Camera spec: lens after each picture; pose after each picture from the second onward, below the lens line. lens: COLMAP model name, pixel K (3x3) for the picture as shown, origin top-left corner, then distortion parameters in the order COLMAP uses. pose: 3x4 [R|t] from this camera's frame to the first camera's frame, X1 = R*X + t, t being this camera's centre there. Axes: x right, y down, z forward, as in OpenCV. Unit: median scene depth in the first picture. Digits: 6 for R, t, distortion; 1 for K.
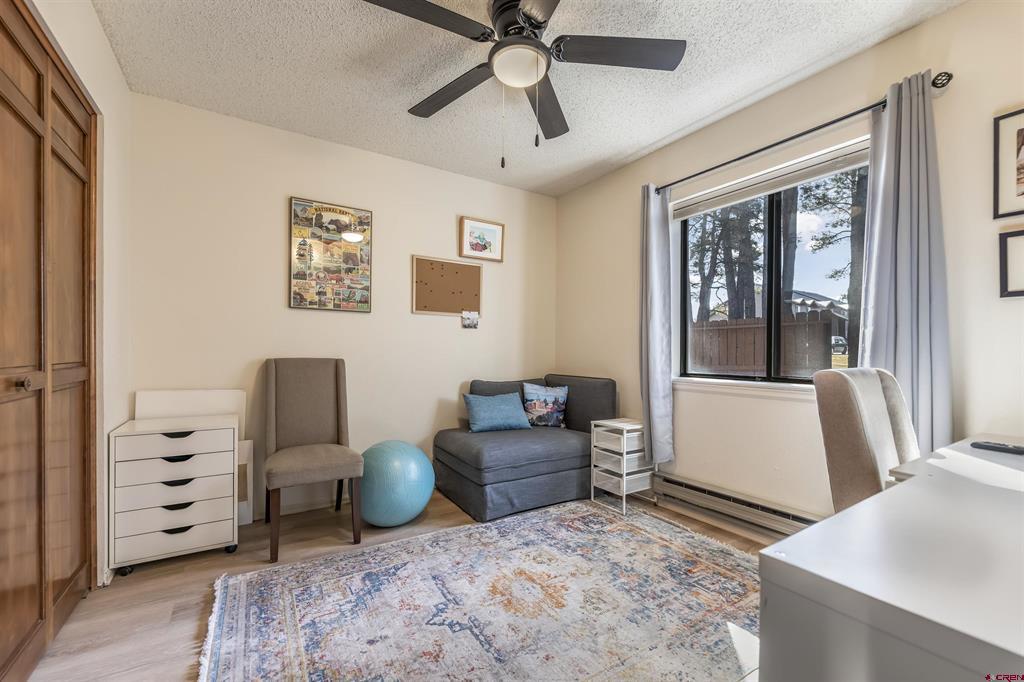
lens RADIAL K [[420.3, 0, 509.6], [0, 420.3, 344.4], [0, 0, 1]] dist [-0.002547, -0.000178]
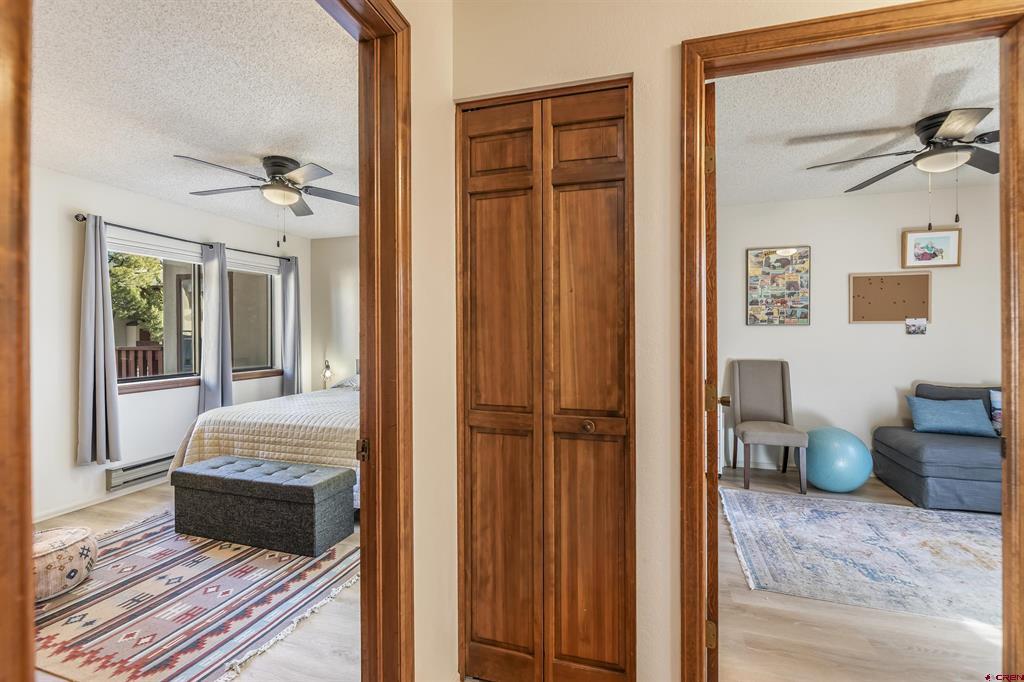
lens RADIAL K [[458.4, 0, 512.4], [0, 458.4, 337.7], [0, 0, 1]] dist [0.000258, -0.000068]
pose [[0.649343, -0.001271, -0.760494, 0.149697], [0.020656, 0.999659, 0.015966, -0.084330], [0.760215, -0.026077, 0.649148, -0.627045]]
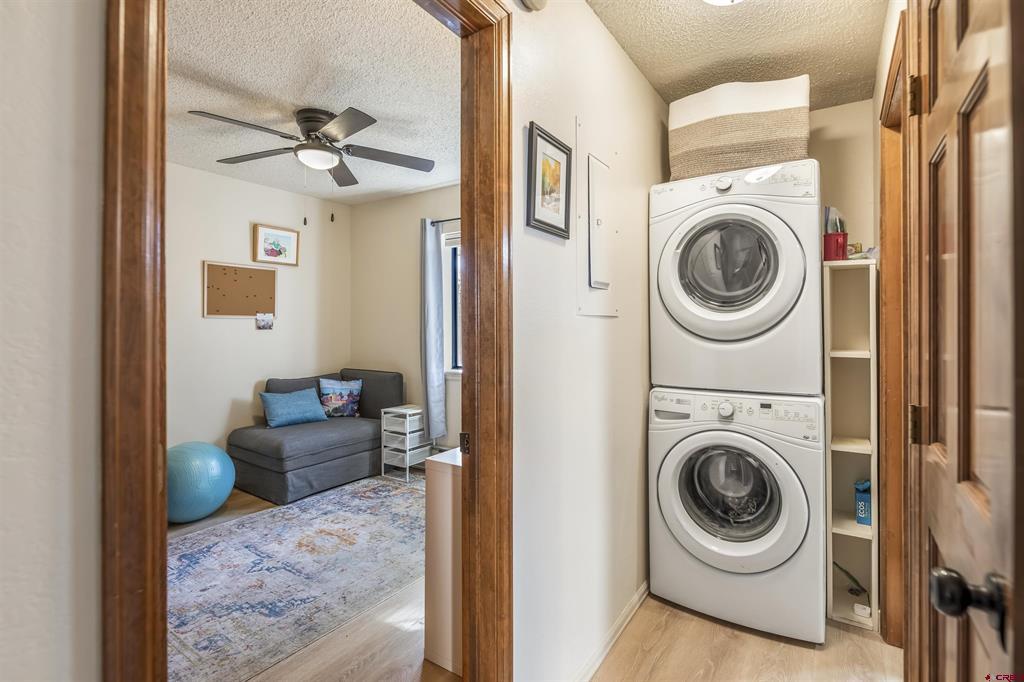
lens RADIAL K [[489.1, 0, 505.0], [0, 489.1, 322.9], [0, 0, 1]] dist [-0.002160, -0.000346]
pose [[0.918383, -0.008035, 0.395610, -0.031960], [0.002696, 0.999898, 0.014051, -0.085804], [-0.395683, -0.011838, 0.918311, -0.433098]]
